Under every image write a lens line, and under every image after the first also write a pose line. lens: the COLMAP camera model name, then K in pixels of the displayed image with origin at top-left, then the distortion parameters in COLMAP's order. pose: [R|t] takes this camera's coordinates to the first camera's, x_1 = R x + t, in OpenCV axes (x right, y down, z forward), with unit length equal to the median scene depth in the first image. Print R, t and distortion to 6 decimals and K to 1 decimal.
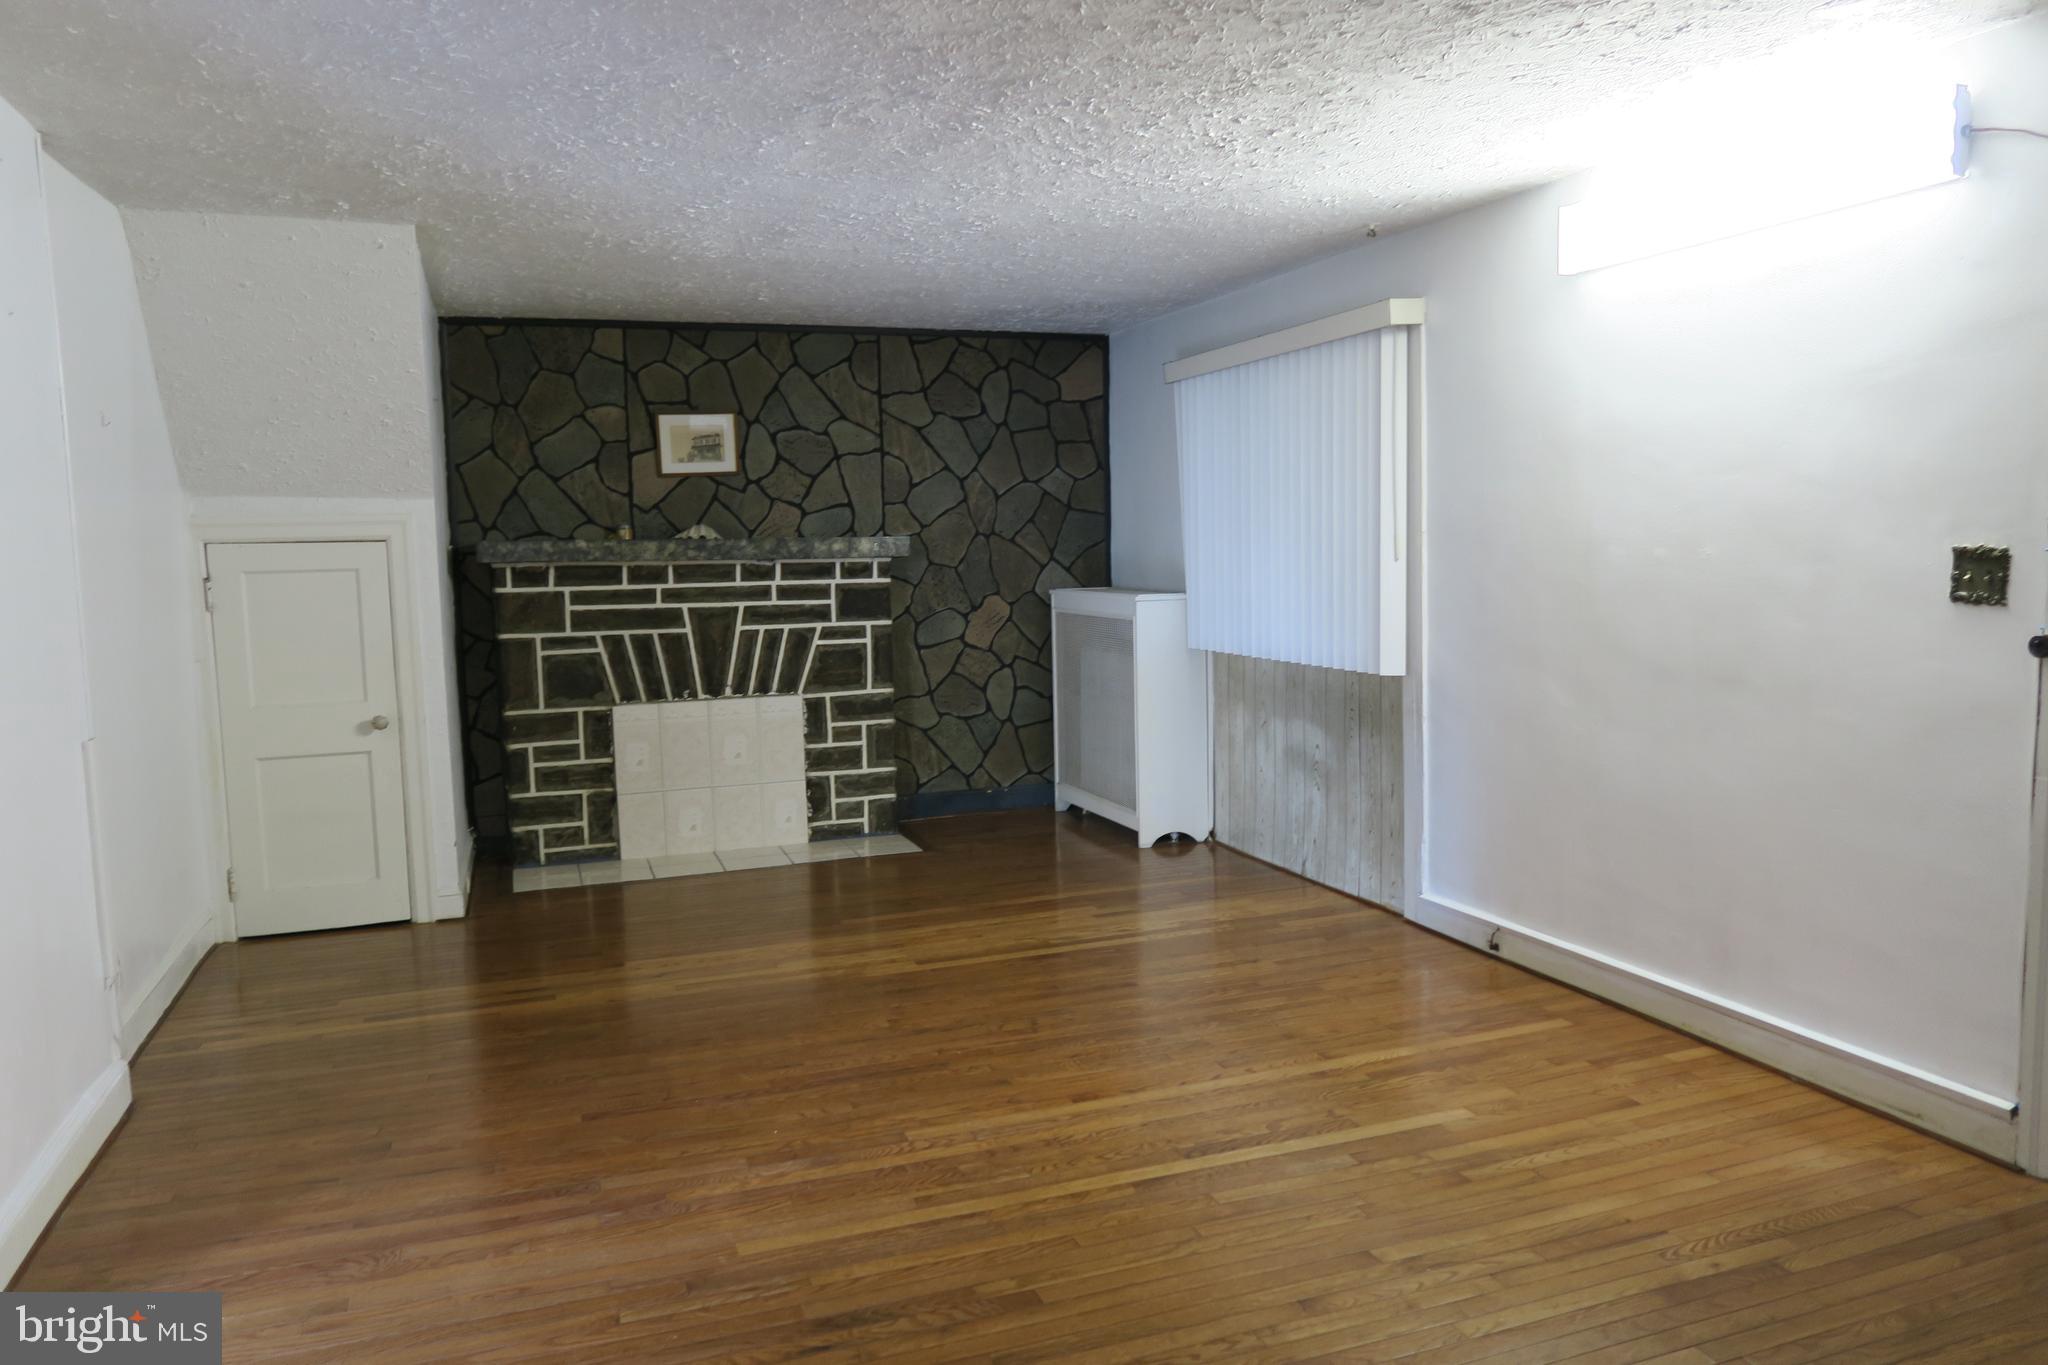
lens RADIAL K [[1410.3, 0, 1029.2], [0, 1410.3, 695.9], [0, 0, 1]] dist [-0.035419, 0.017965]
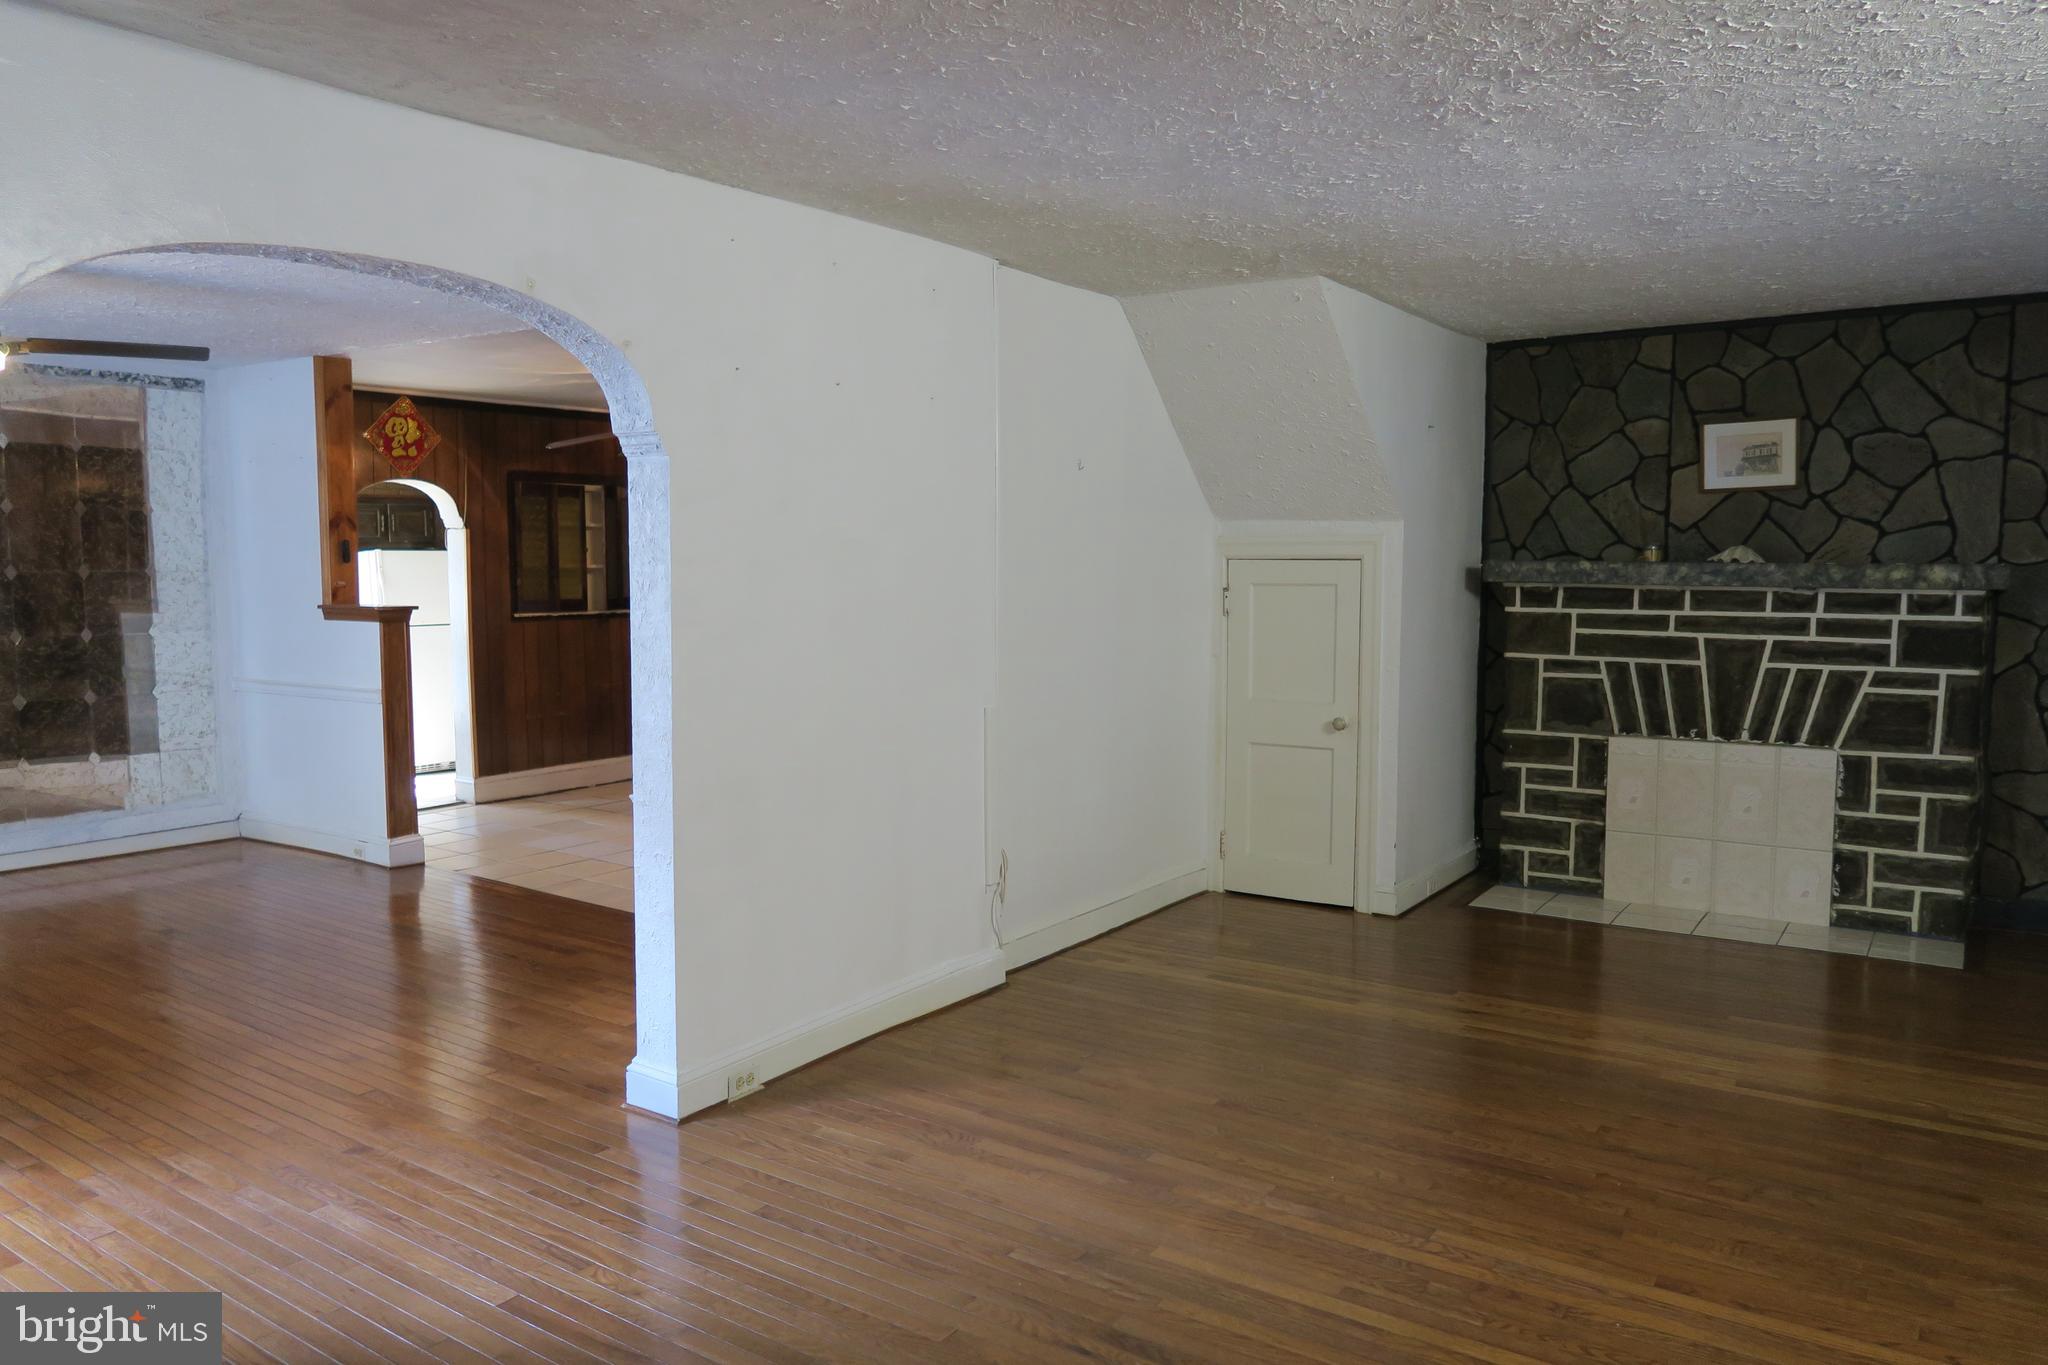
lens RADIAL K [[1410.3, 0, 1029.2], [0, 1410.3, 695.9], [0, 0, 1]] dist [-0.035419, 0.017965]
pose [[0.569060, 0.094091, -0.816895, 0.245694], [-0.098202, 0.994098, 0.046093, -0.024484], [0.816411, 0.053991, 0.574942, 0.132011]]
